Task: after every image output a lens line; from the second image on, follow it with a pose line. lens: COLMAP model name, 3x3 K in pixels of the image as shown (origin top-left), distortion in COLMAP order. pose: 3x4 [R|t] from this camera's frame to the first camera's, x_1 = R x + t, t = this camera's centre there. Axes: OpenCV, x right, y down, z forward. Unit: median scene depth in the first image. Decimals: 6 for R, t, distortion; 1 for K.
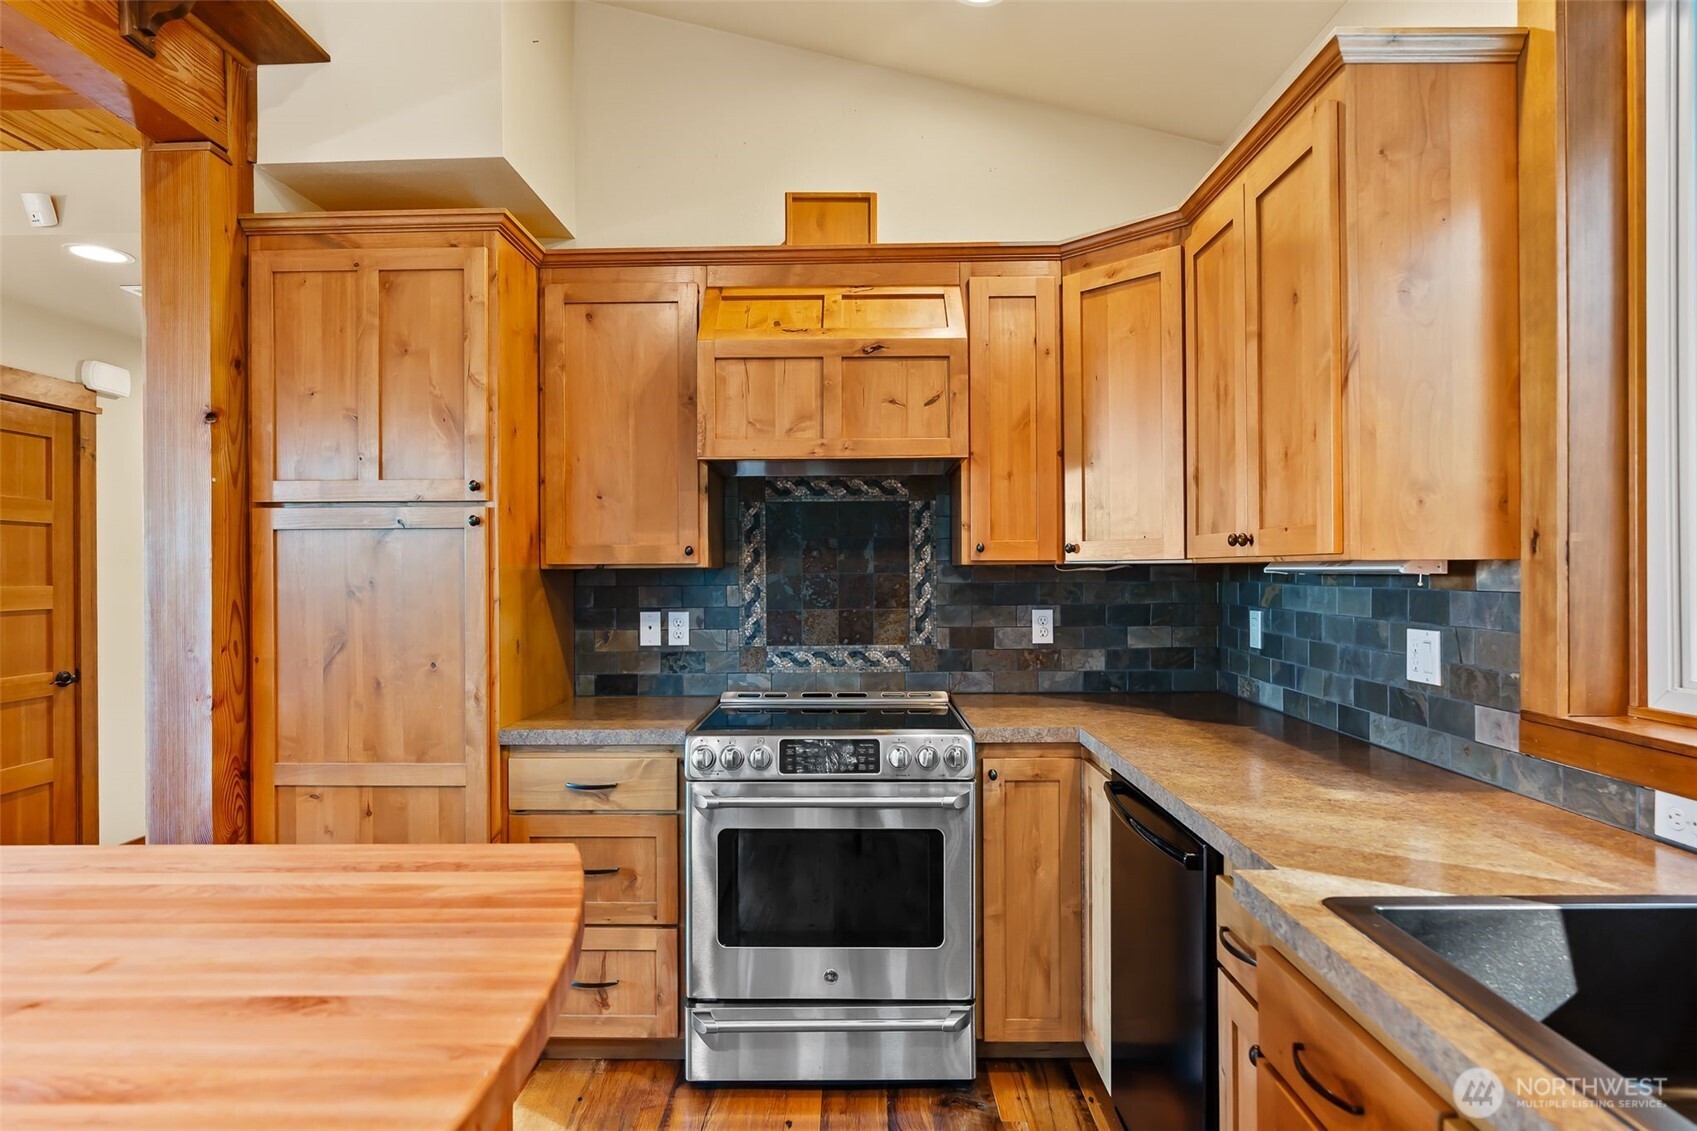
lens RADIAL K [[914.1, 0, 843.1], [0, 914.1, 567.6], [0, 0, 1]] dist [-0.004984, -0.000527]
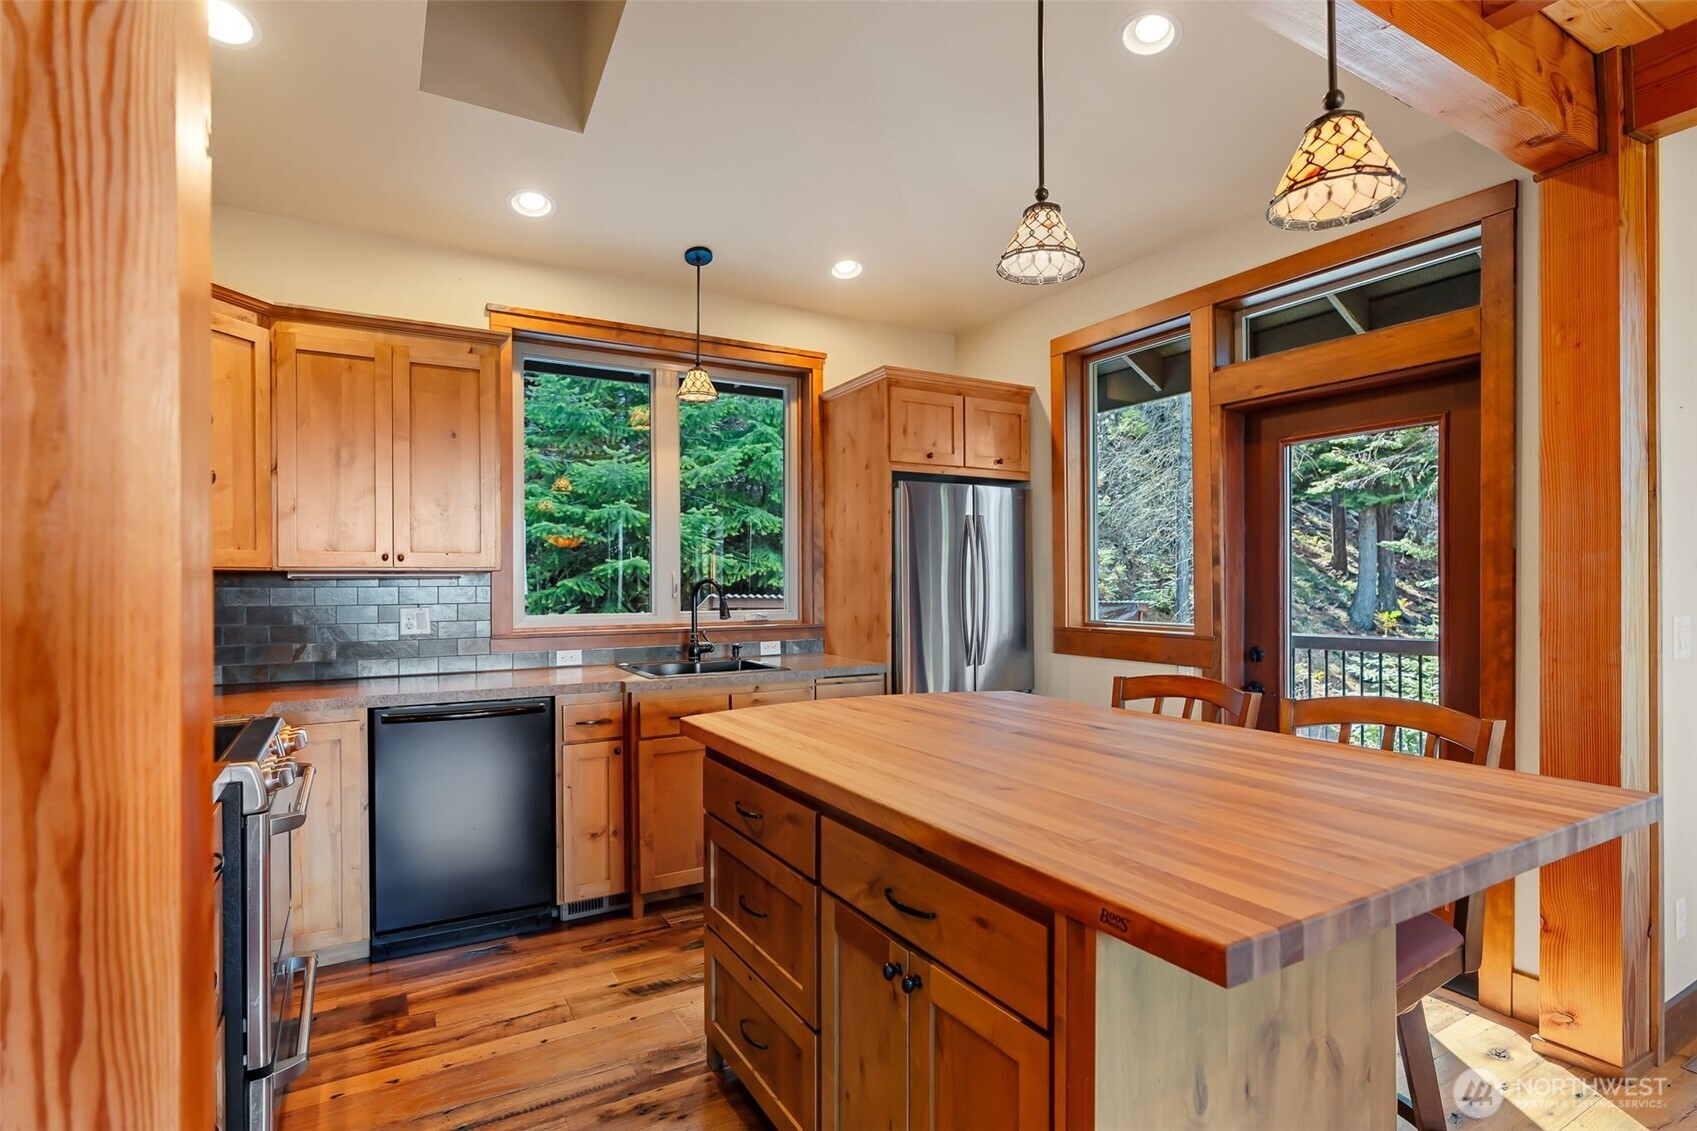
lens RADIAL K [[836.6, 0, 829.6], [0, 836.6, 585.3], [0, 0, 1]] dist [-0.007401, 0.000124]
pose [[-0.506810, 0.005924, 0.862038, -1.082258], [0.005889, 0.999977, -0.003410, 0.025863], [-0.862038, 0.003349, -0.506833, 0.909232]]
